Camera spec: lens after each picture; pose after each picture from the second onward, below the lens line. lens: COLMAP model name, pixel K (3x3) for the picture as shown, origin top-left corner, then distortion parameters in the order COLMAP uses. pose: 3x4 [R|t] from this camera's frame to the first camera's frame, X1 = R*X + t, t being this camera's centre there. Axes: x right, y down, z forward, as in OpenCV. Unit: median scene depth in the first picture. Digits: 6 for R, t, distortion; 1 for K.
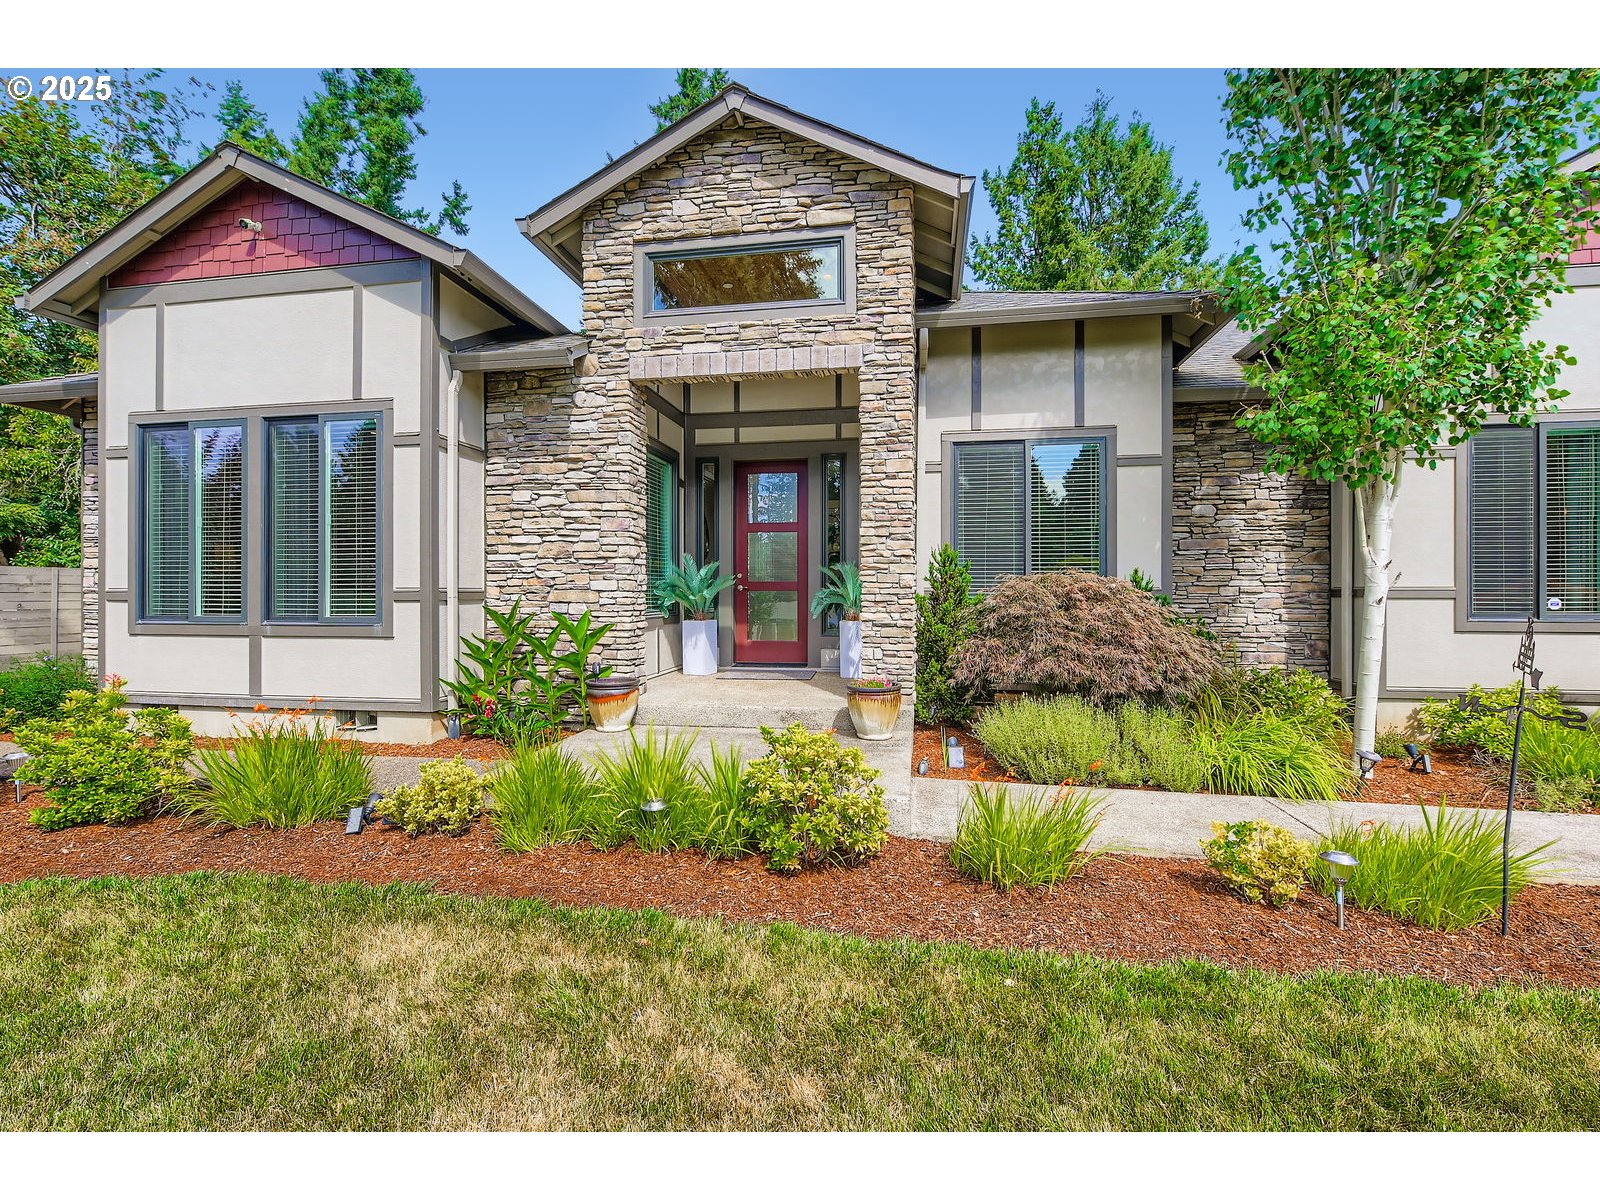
lens RADIAL K [[720.8, 0, 790.5], [0, 720.8, 588.4], [0, 0, 1]] dist [-0.008793, -0.001190]
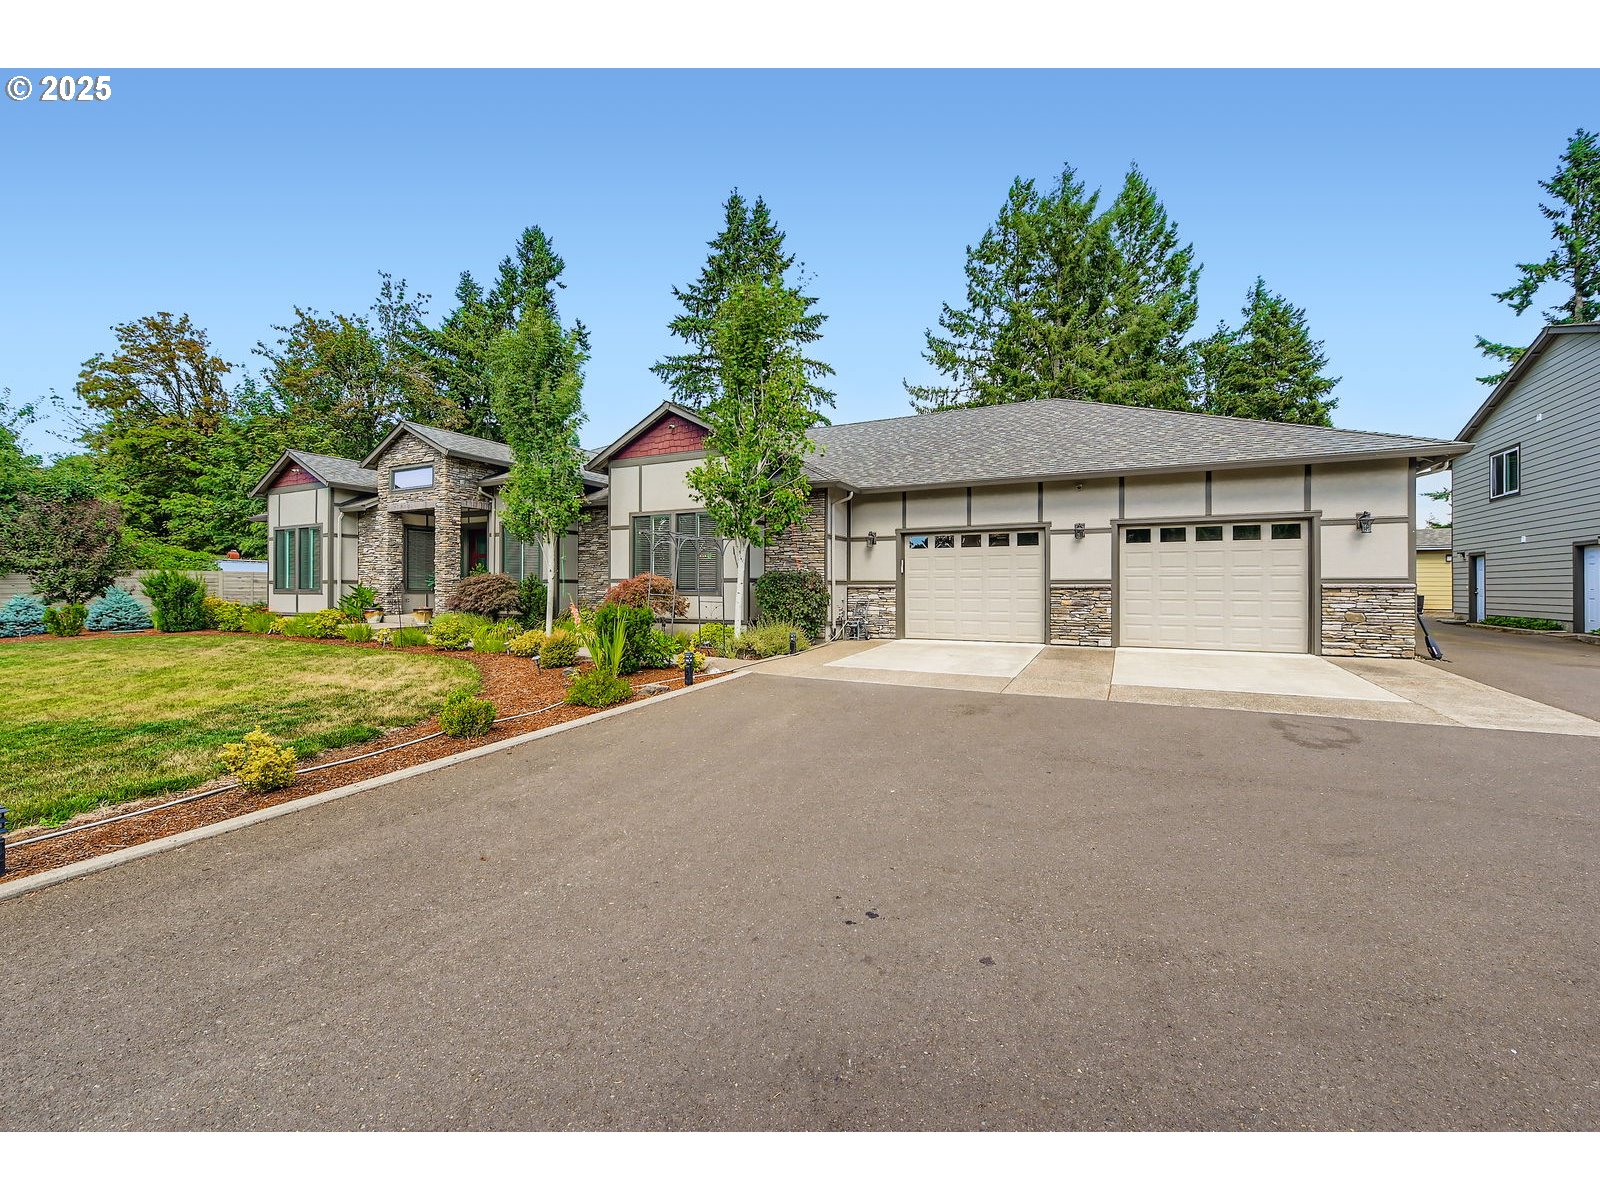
lens RADIAL K [[641.8, 0, 780.3], [0, 641.8, 592.0], [0, 0, 1]] dist [-0.011227, 0.000803]
pose [[0.953485, 0.001937, -0.301433, 2.155864], [0.000243, 0.999974, 0.007197, 0.034602], [0.301439, -0.006936, 0.953460, -1.086547]]
